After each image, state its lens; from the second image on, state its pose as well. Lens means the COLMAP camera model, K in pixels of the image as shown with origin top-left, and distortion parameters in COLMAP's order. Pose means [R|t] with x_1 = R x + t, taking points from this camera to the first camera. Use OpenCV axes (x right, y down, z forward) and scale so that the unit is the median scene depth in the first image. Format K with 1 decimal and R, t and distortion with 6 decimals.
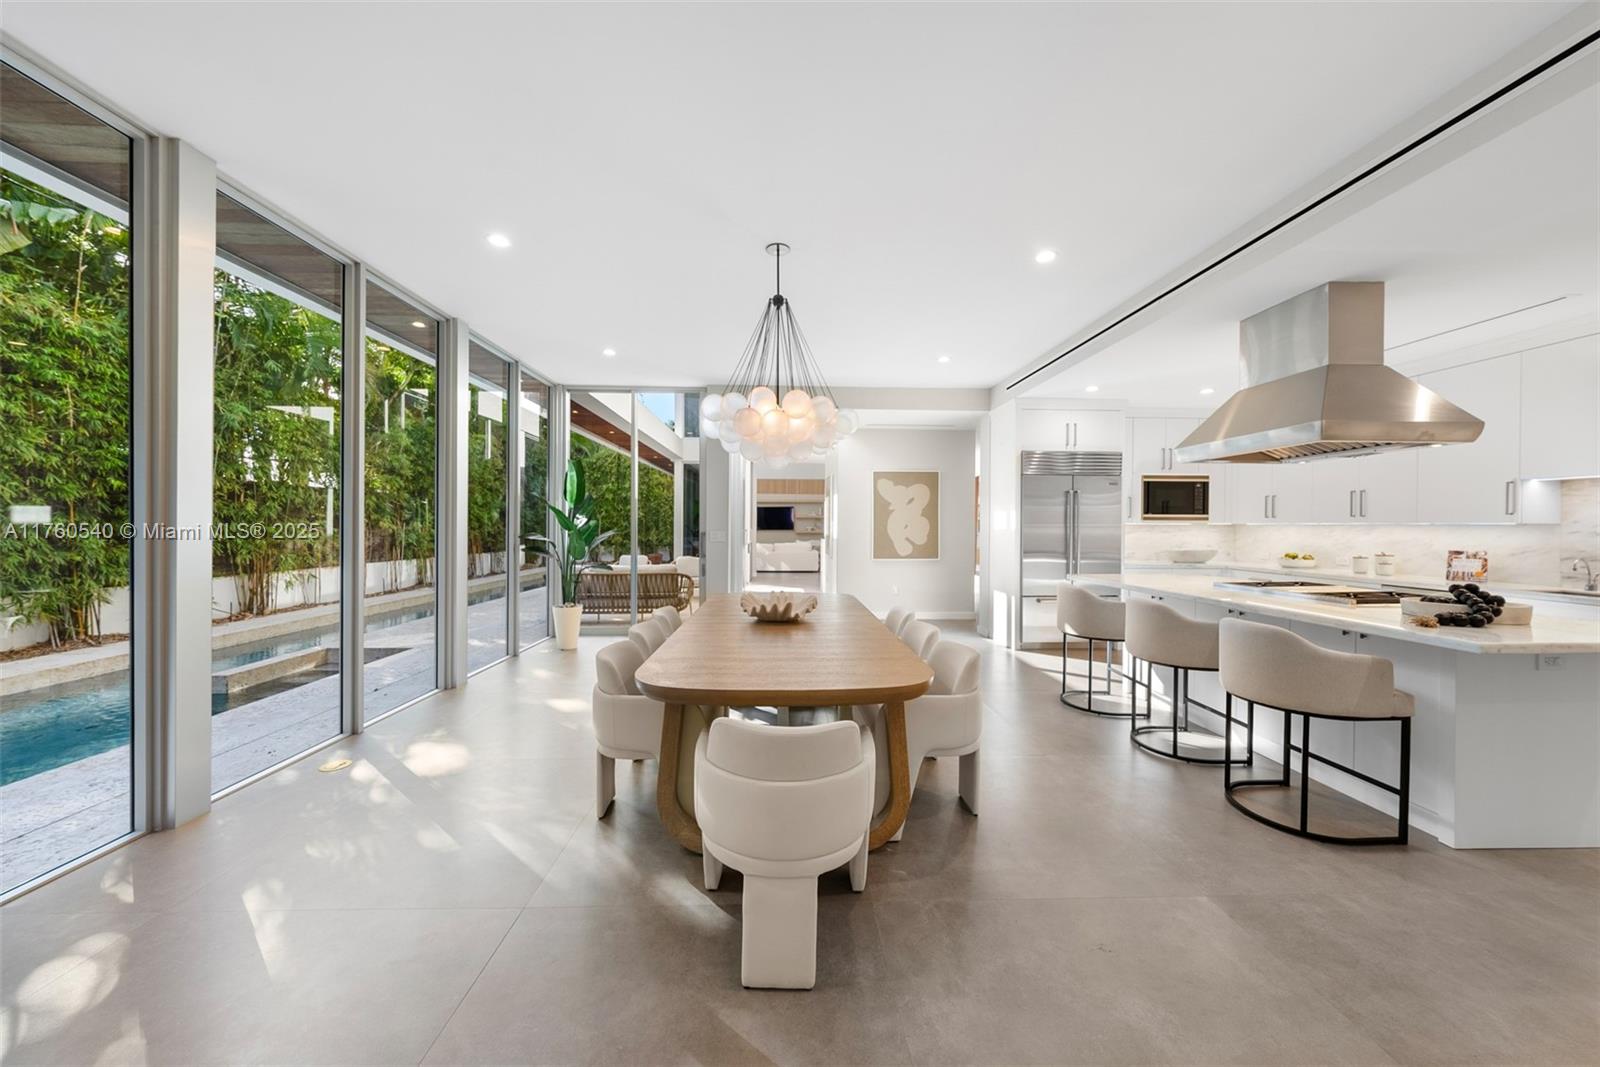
lens RADIAL K [[538.0, 0, 796.2], [0, 538.0, 537.5], [0, 0, 1]] dist [-0.000089, -0.000079]
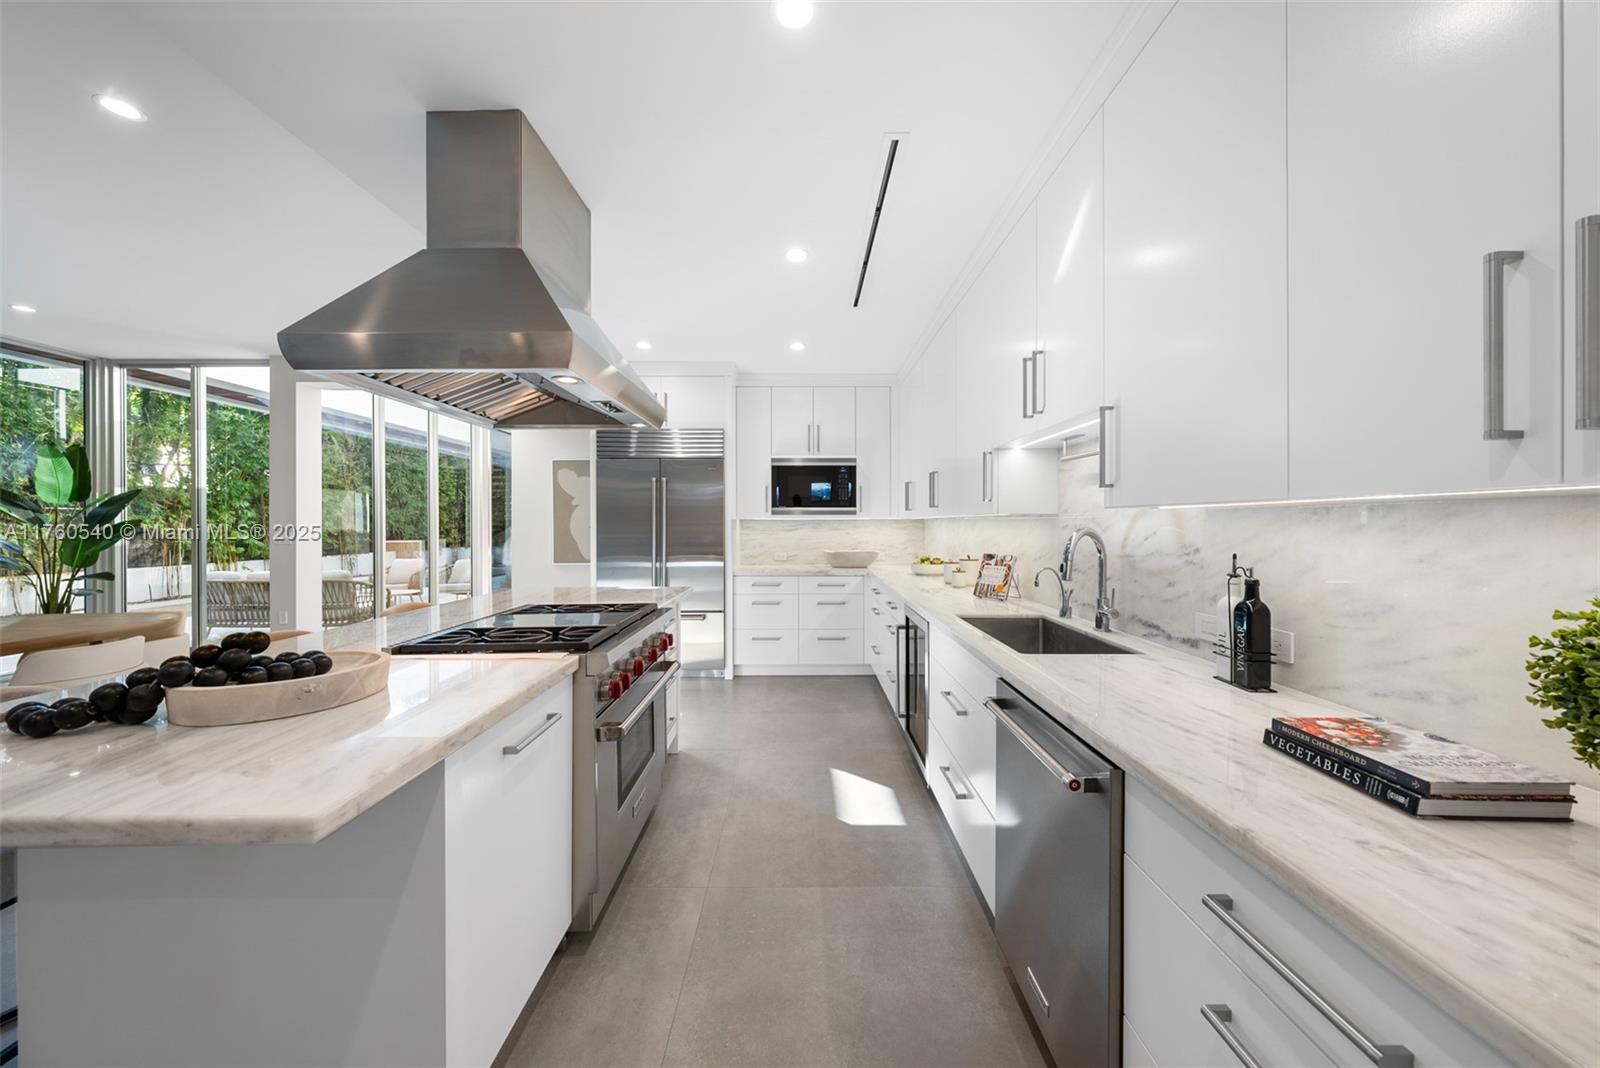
lens RADIAL K [[538.0, 0, 796.2], [0, 538.0, 538.0], [0, 0, 1]] dist [-0.000089, -0.000079]
pose [[0.999472, -0.006000, -0.031944, 0.840186], [0.006078, 0.999979, 0.002375, 0.000507], [0.031929, -0.002567, 0.999487, 0.246369]]
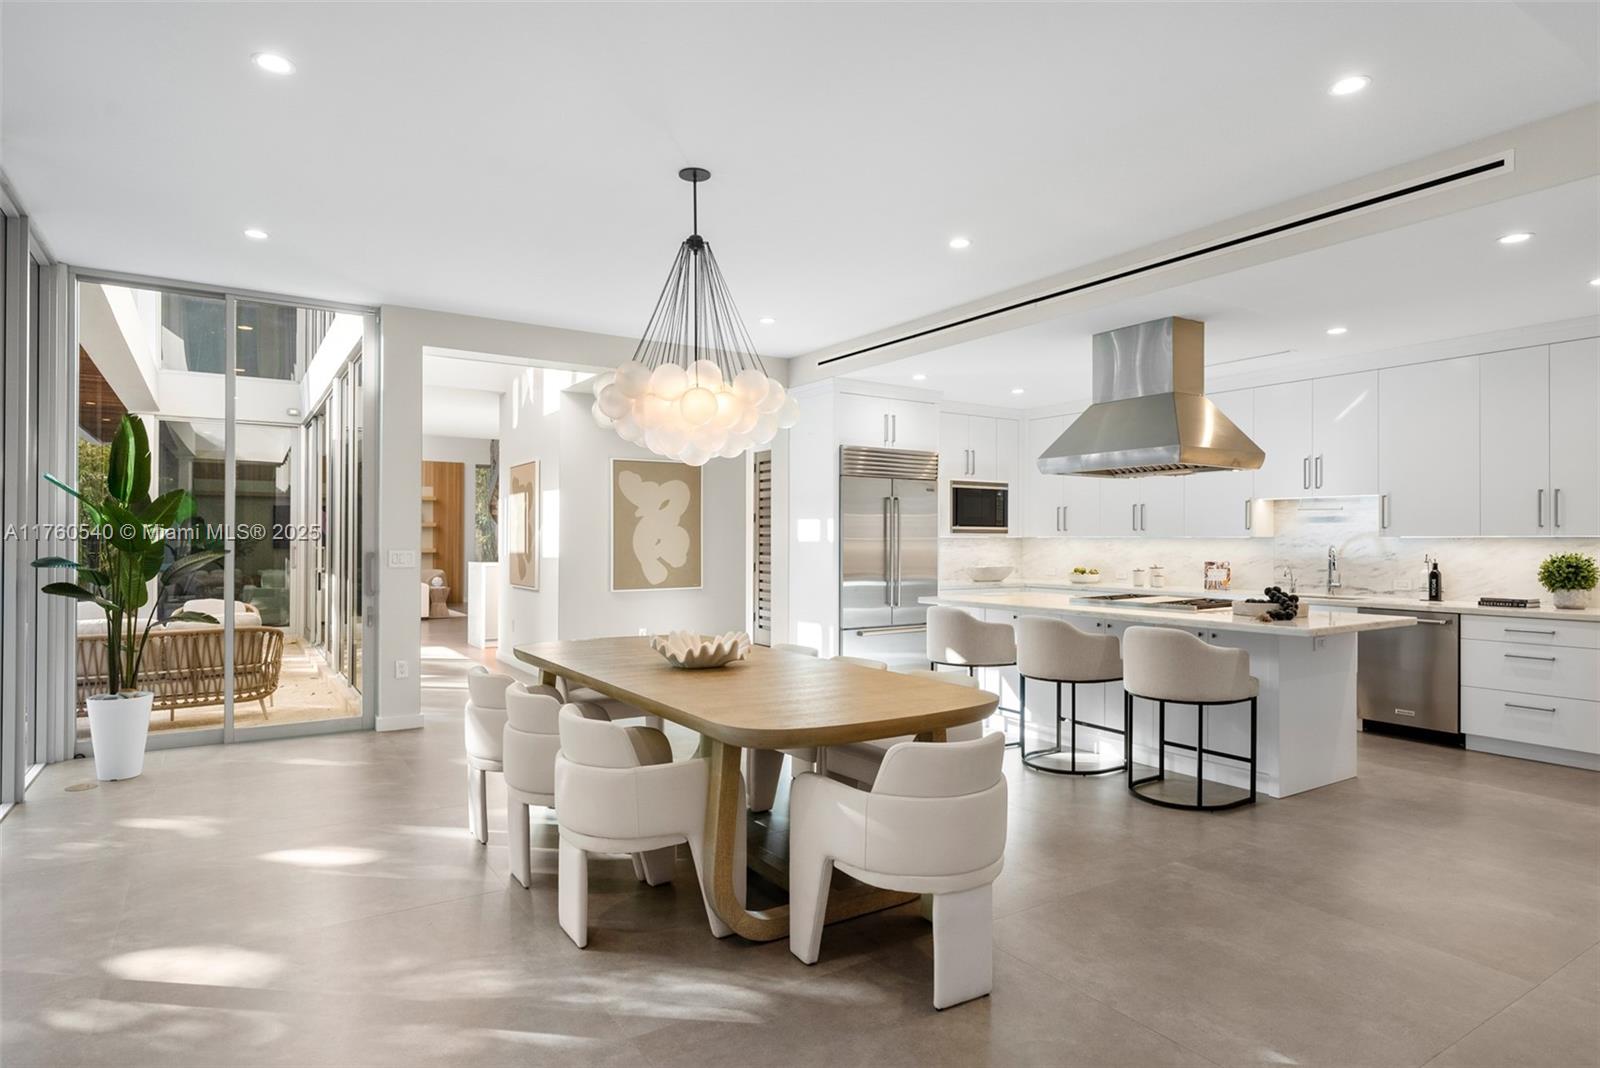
lens RADIAL K [[881.5, 0, 788.3], [0, 881.5, 556.3], [0, 0, 1]] dist [0.014384, -0.000448]
pose [[0.856864, -0.012936, 0.515380, -0.358780], [0.014091, 0.999899, 0.001671, -0.001404], [-0.515350, 0.005830, 0.856960, -0.079462]]
